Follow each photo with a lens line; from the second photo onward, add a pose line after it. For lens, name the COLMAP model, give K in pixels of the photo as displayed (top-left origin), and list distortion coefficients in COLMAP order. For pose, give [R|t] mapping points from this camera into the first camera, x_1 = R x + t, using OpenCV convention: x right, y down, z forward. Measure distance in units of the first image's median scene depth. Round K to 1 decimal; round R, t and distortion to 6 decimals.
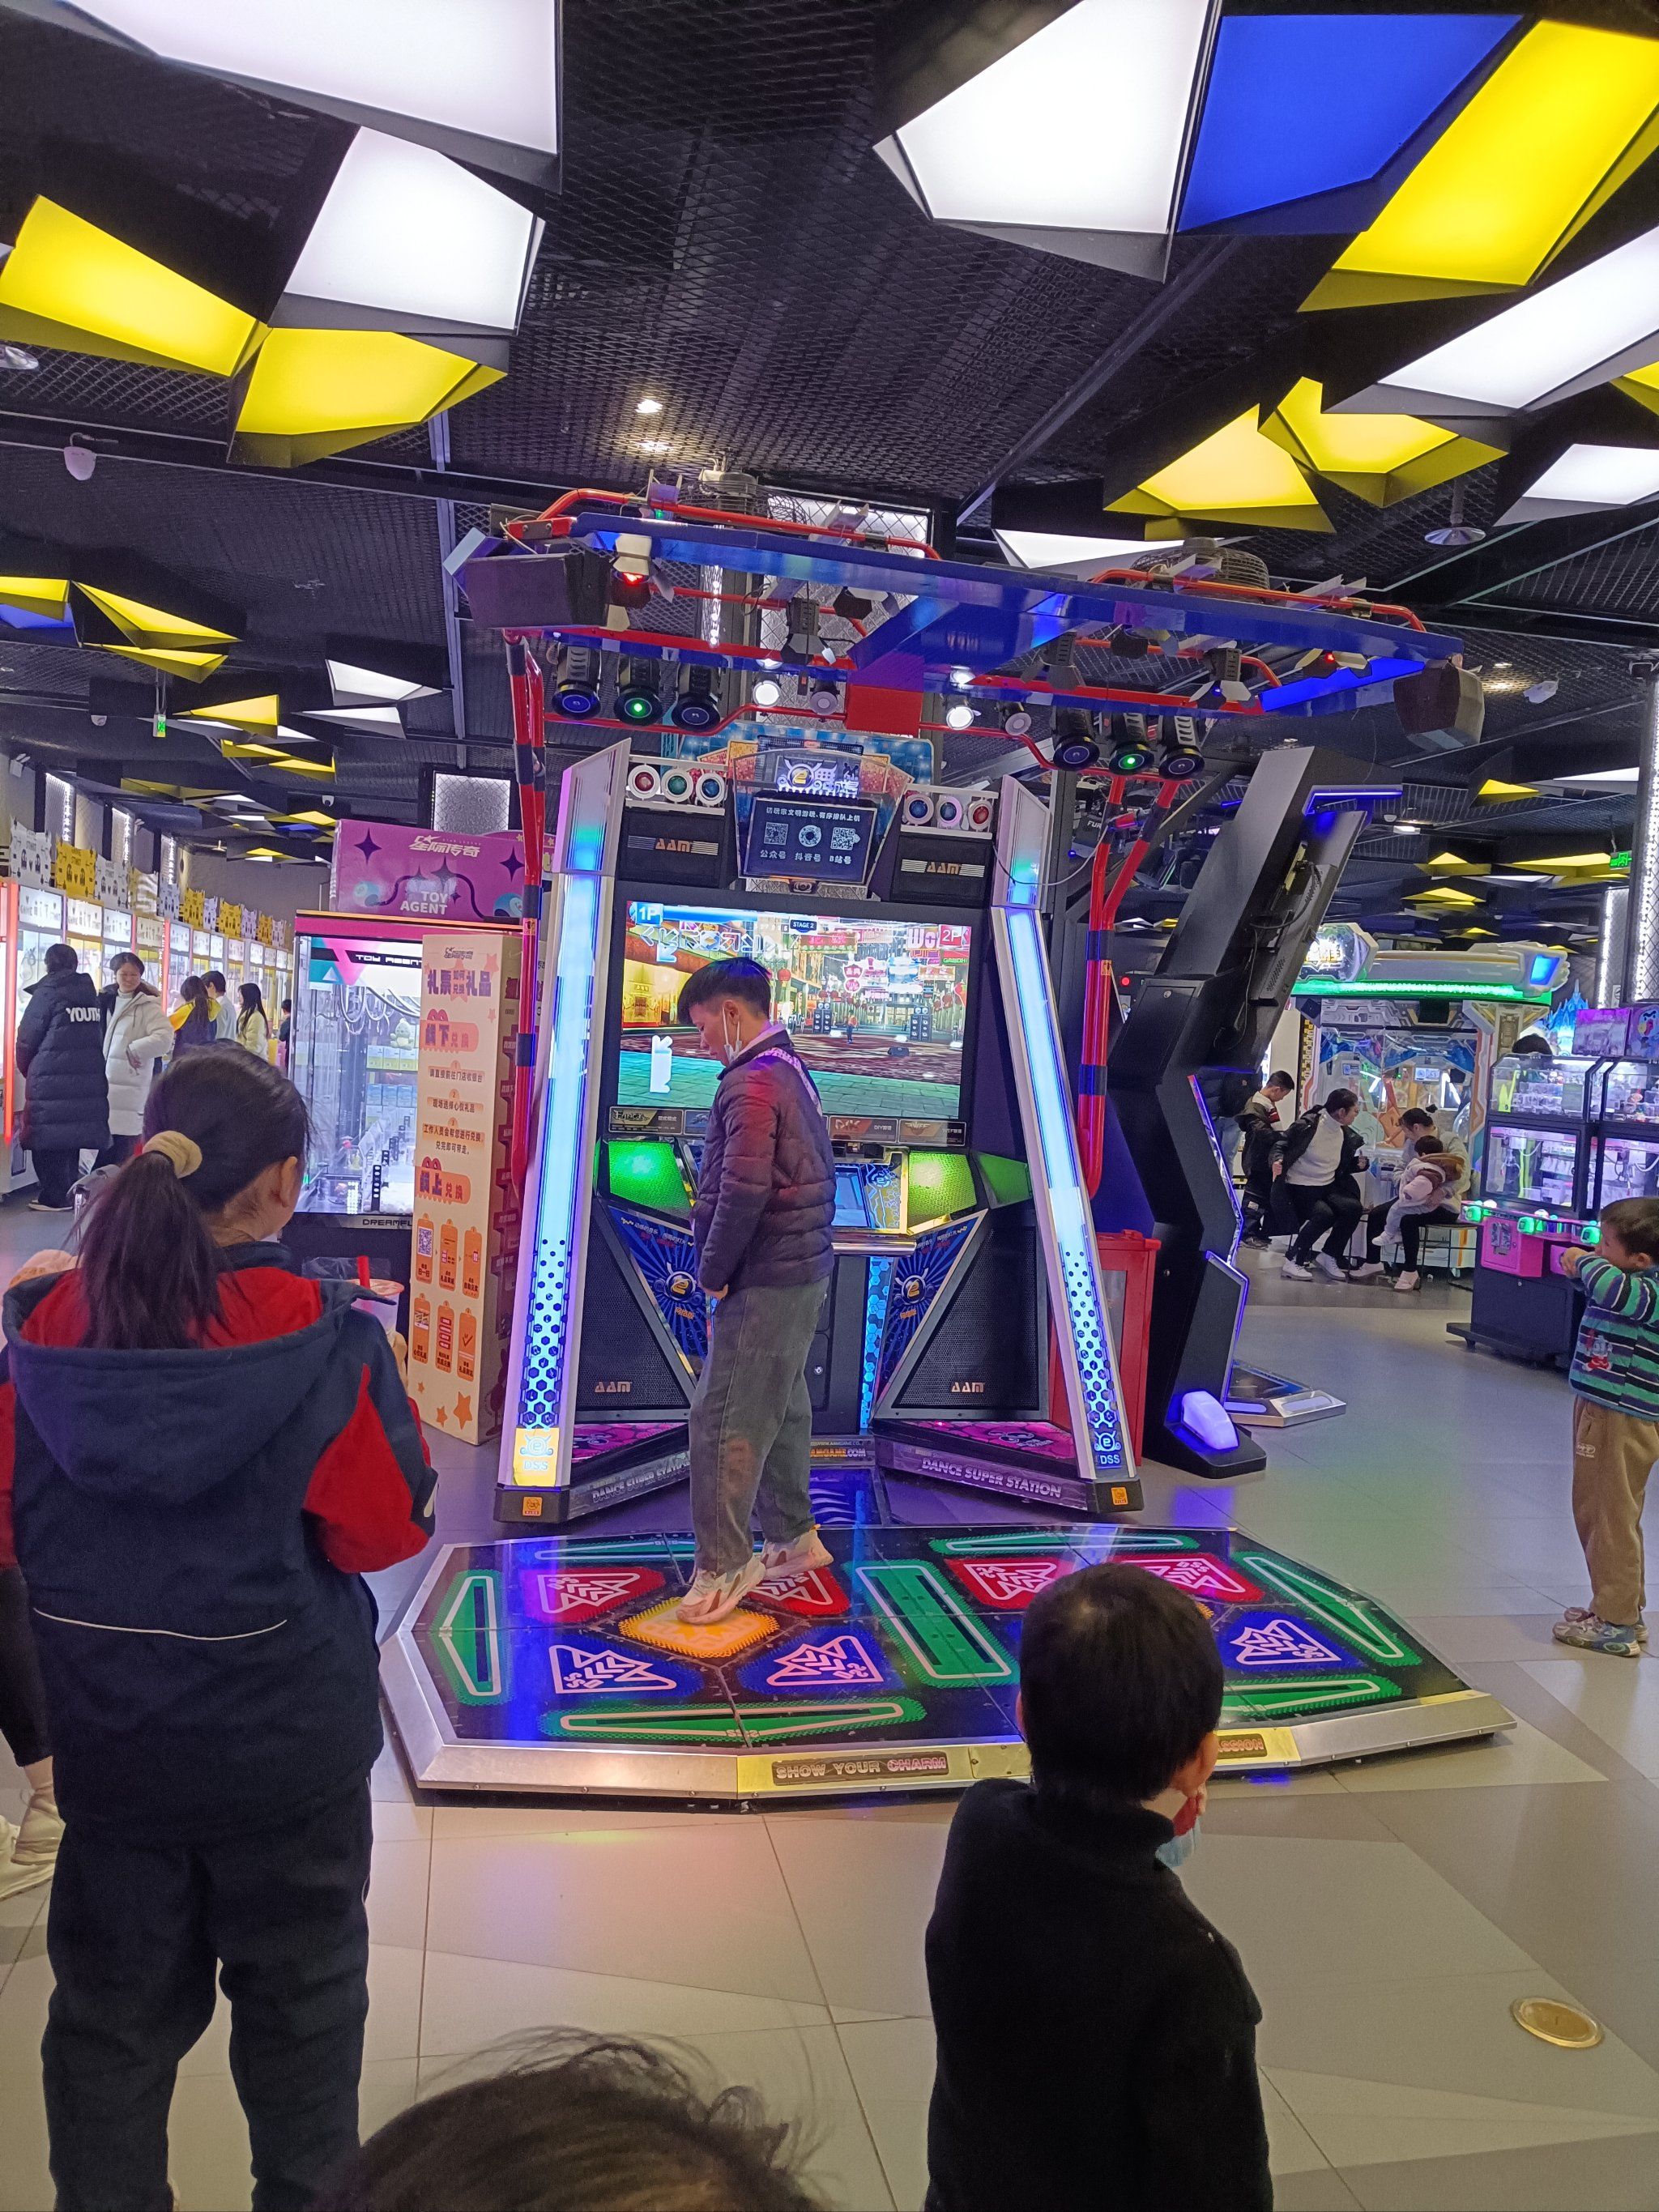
lens RADIAL K [[1626.3, 0, 835.4], [0, 1626.3, 1101.0], [0, 0, 1]] dist [0.014662, -0.008562]
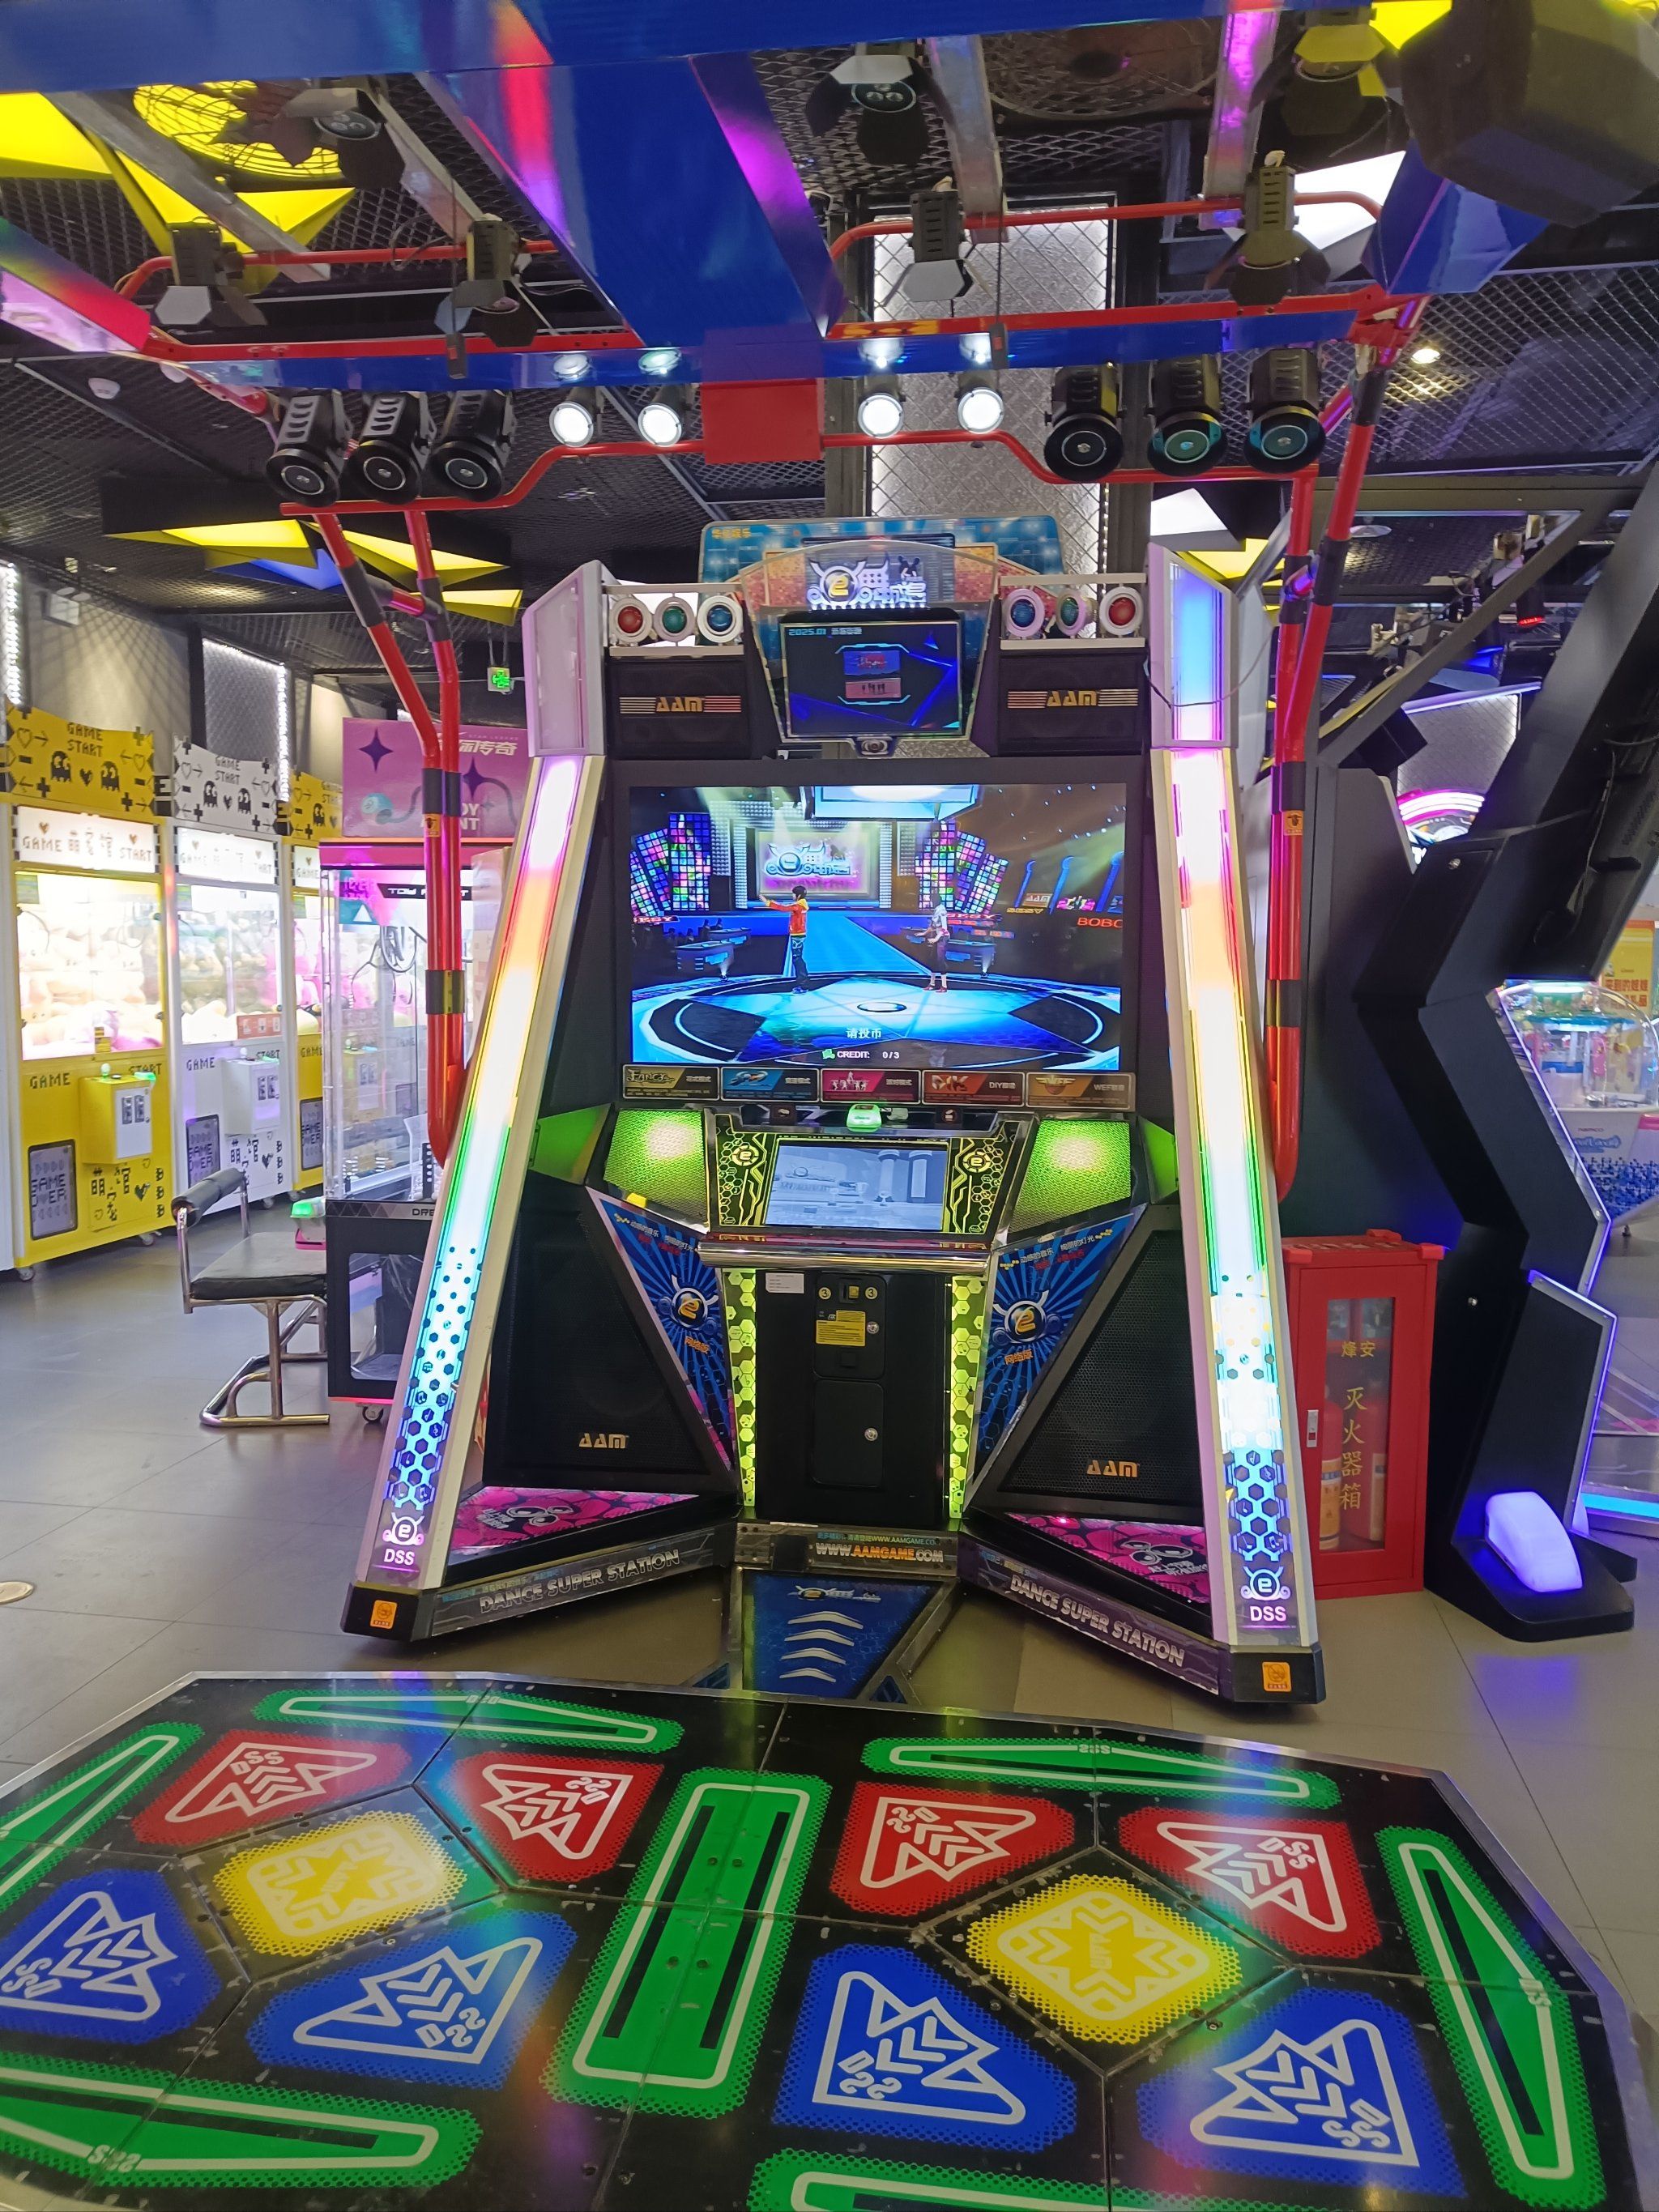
lens RADIAL K [[1626.3, 0, 824.8], [0, 1626.3, 1106.6], [0, 0, 1]] dist [0.014662, -0.008562]
pose [[0.923285, -0.015693, -0.383794, 0.237748], [0.026509, 0.999386, 0.022909, 0.008137], [0.383199, -0.031325, 0.923134, 0.345494]]
